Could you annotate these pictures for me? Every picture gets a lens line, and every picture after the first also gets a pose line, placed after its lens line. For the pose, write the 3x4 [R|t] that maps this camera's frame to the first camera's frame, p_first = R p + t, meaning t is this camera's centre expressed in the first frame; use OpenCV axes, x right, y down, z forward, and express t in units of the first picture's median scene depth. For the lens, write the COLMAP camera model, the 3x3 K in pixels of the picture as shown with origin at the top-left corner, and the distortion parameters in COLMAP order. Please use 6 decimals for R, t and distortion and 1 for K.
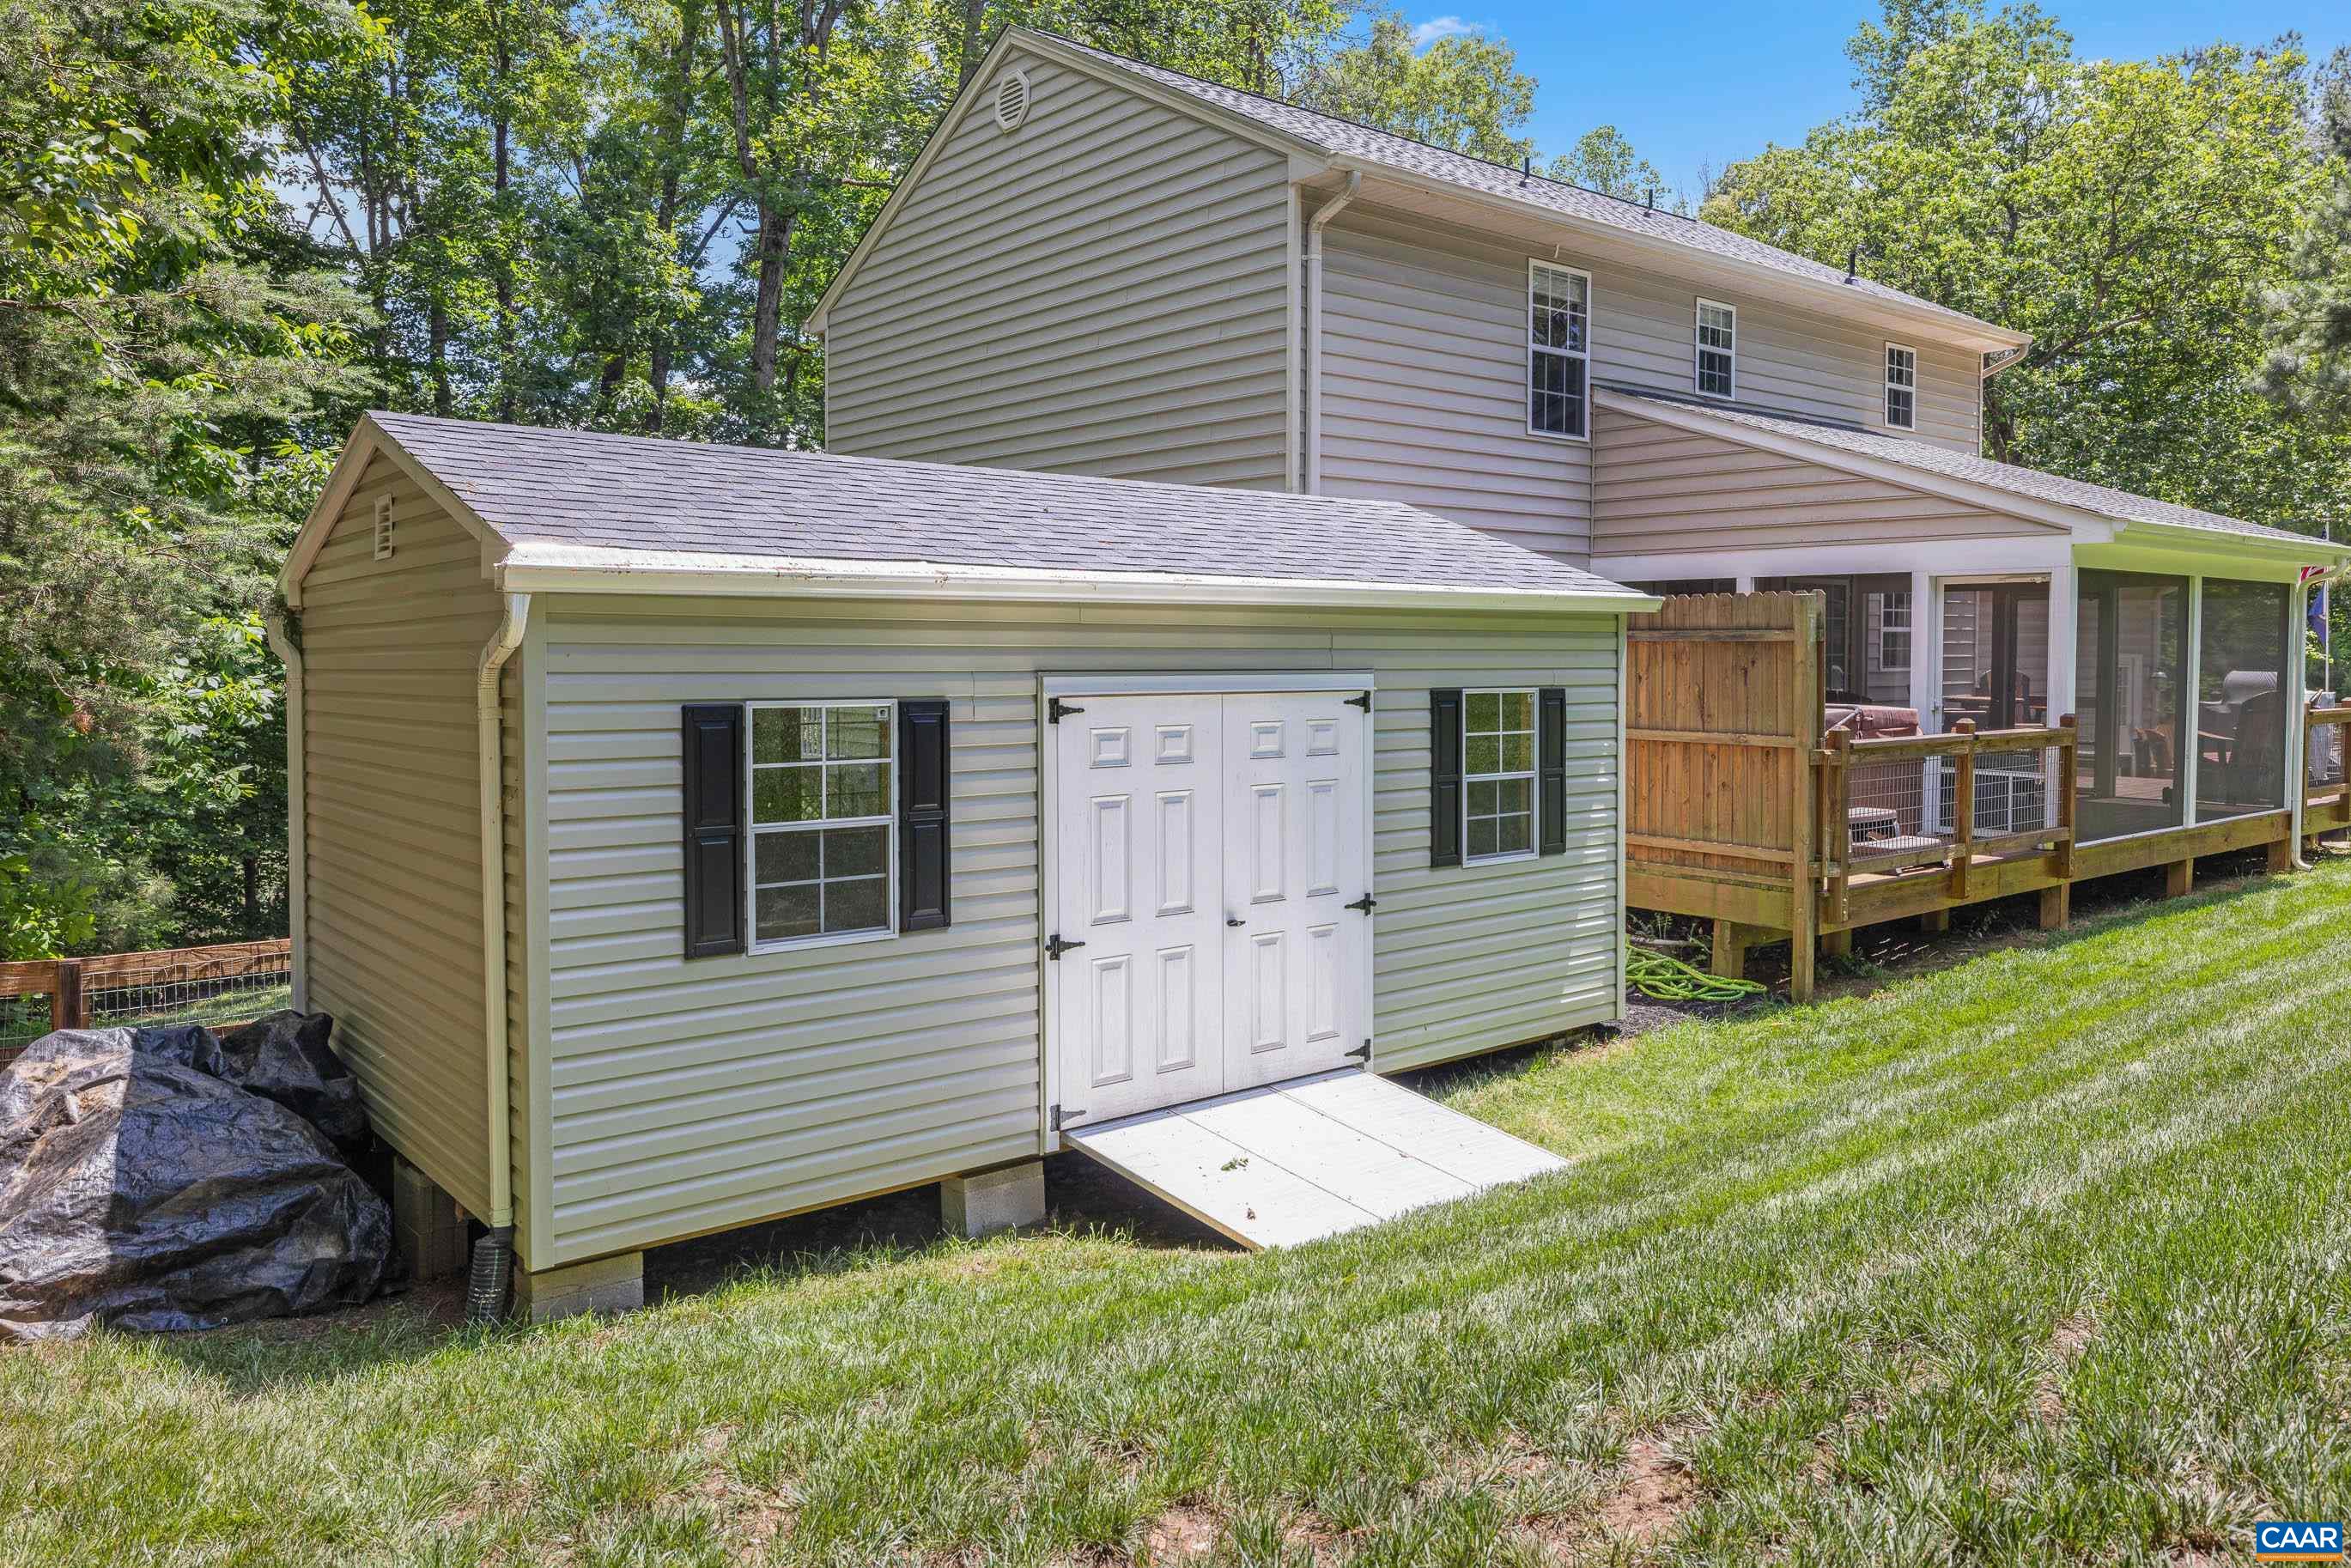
lens RADIAL K [[1621.7, 0, 1158.2], [0, 1621.7, 691.2], [0, 0, 1]] dist [0.002058, -0.002183]
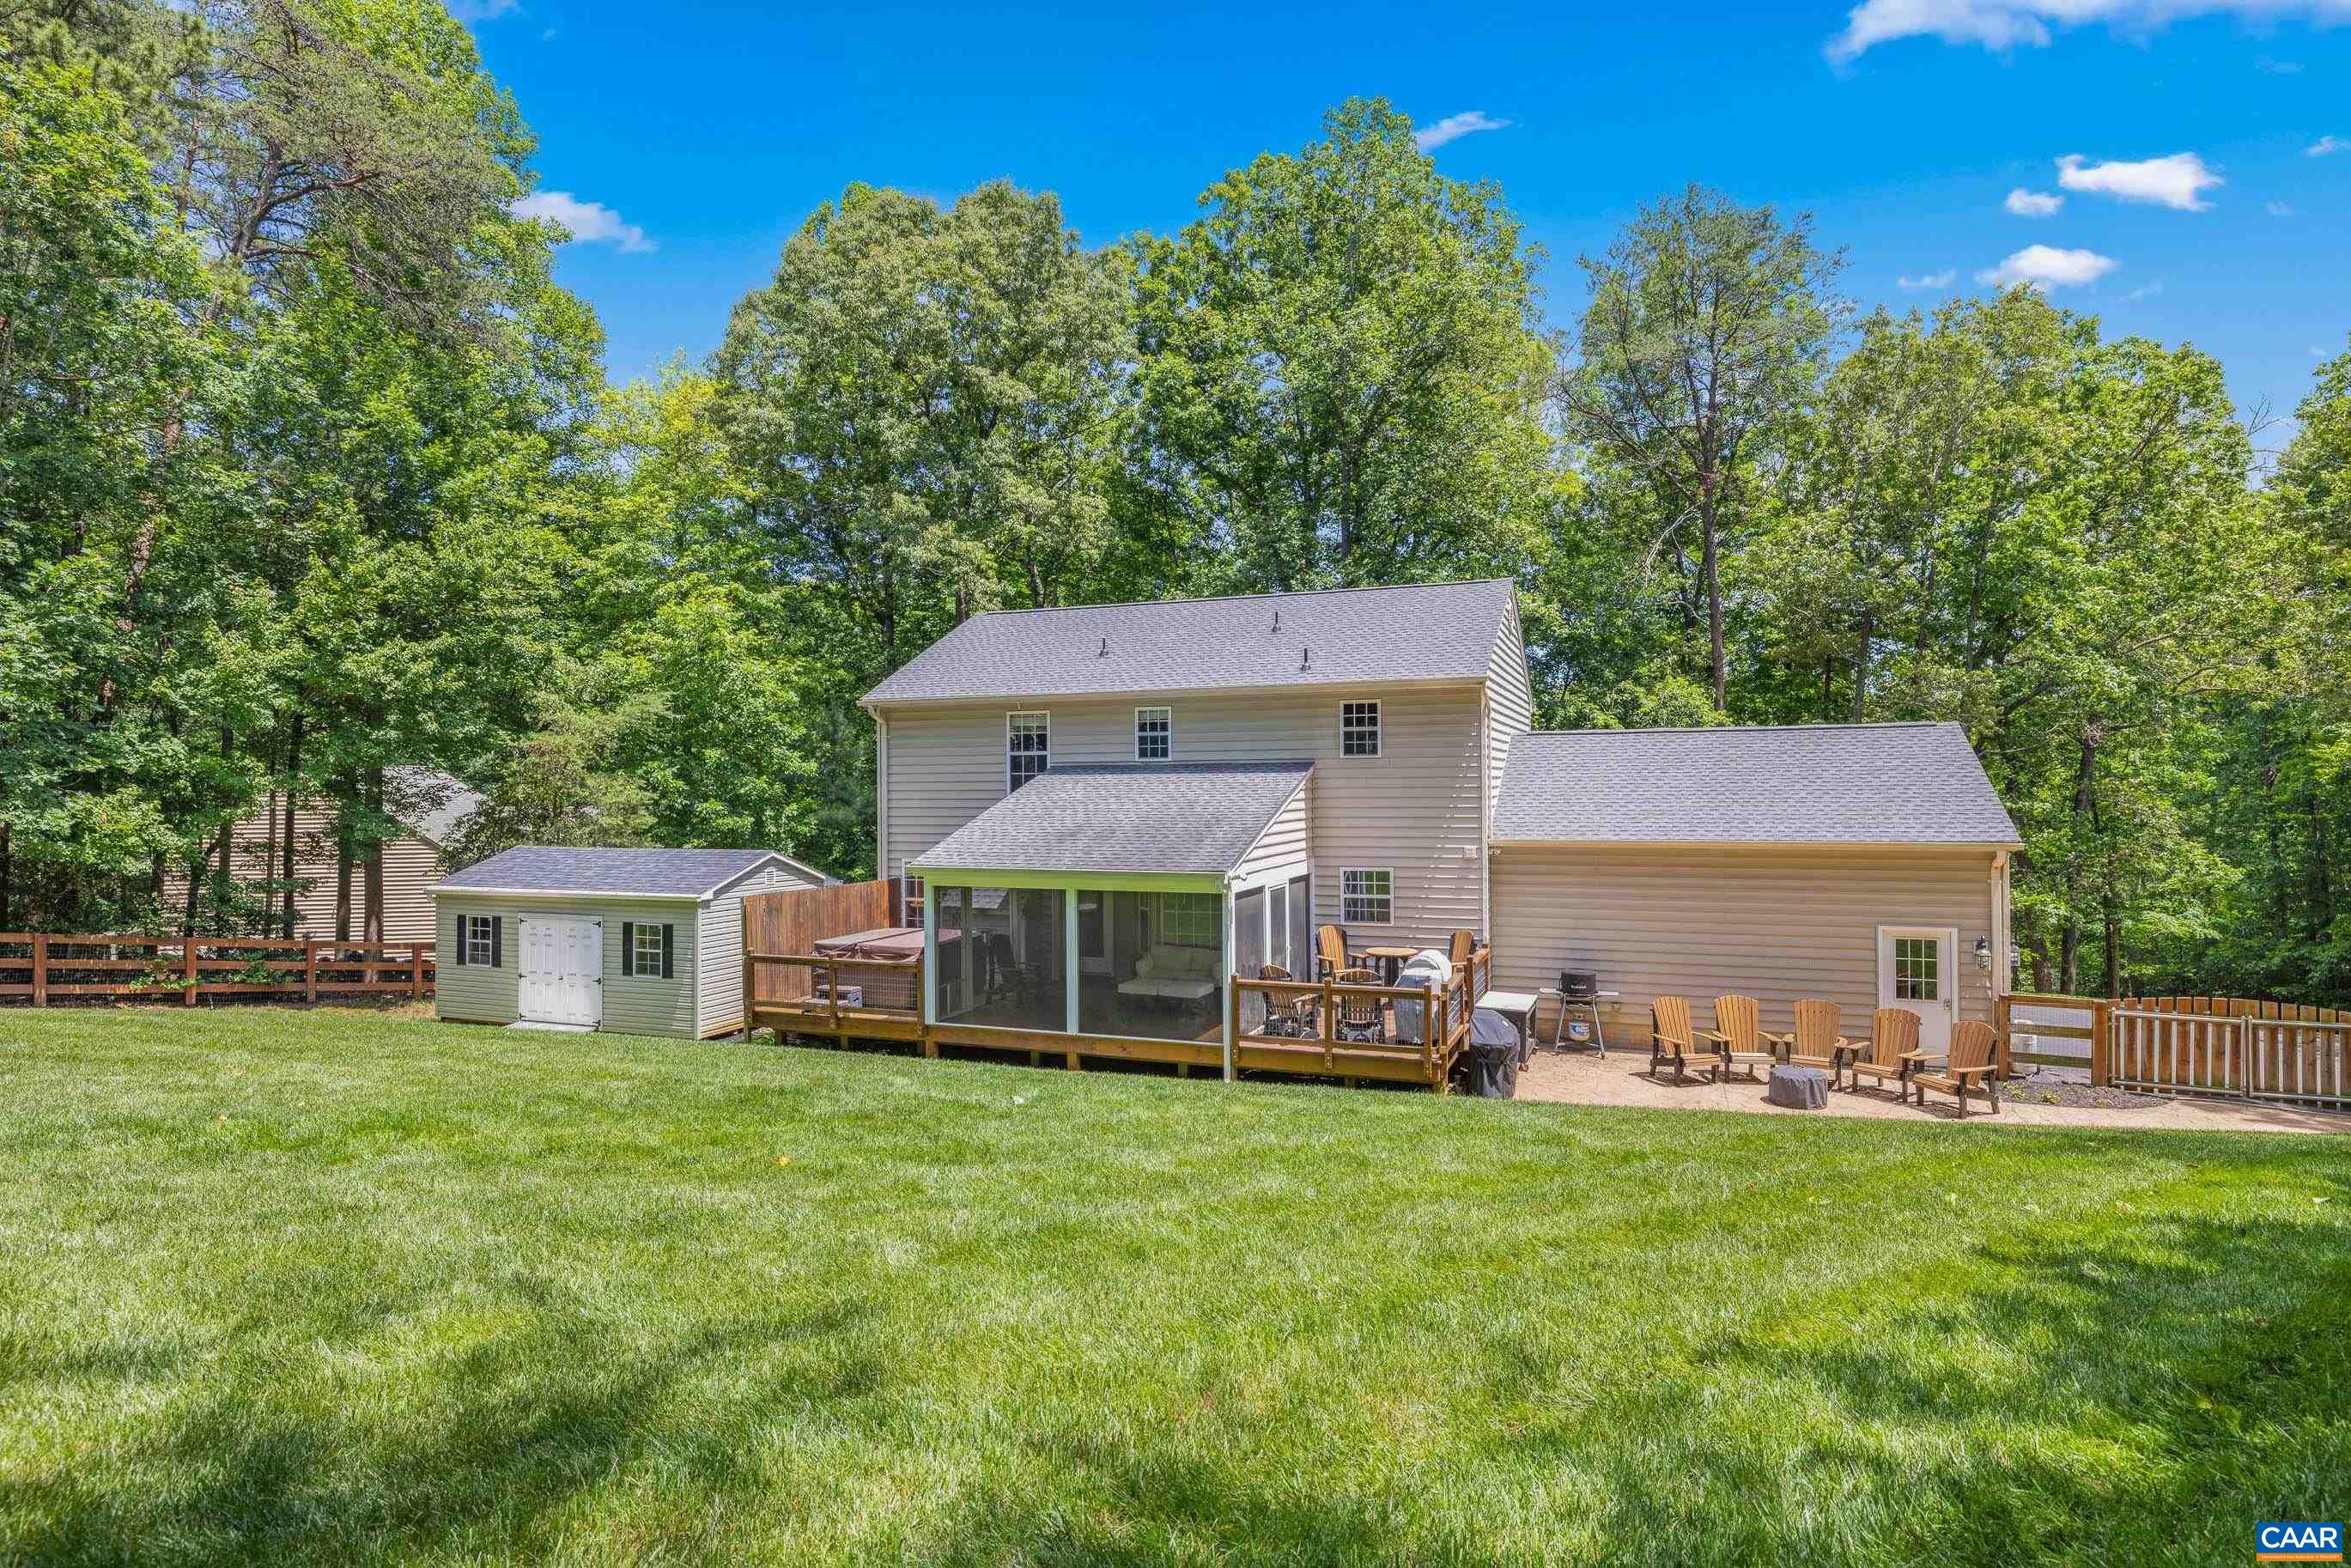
lens RADIAL K [[1224.1, 0, 1183.1], [0, 1224.1, 787.2], [0, 0, 1]] dist [-0.007798, 0.002180]
pose [[0.504190, -0.008486, -0.863551, 3.317814], [-0.016259, 0.999681, -0.019317, -0.282433], [0.863439, 0.023780, 0.503892, 0.802636]]
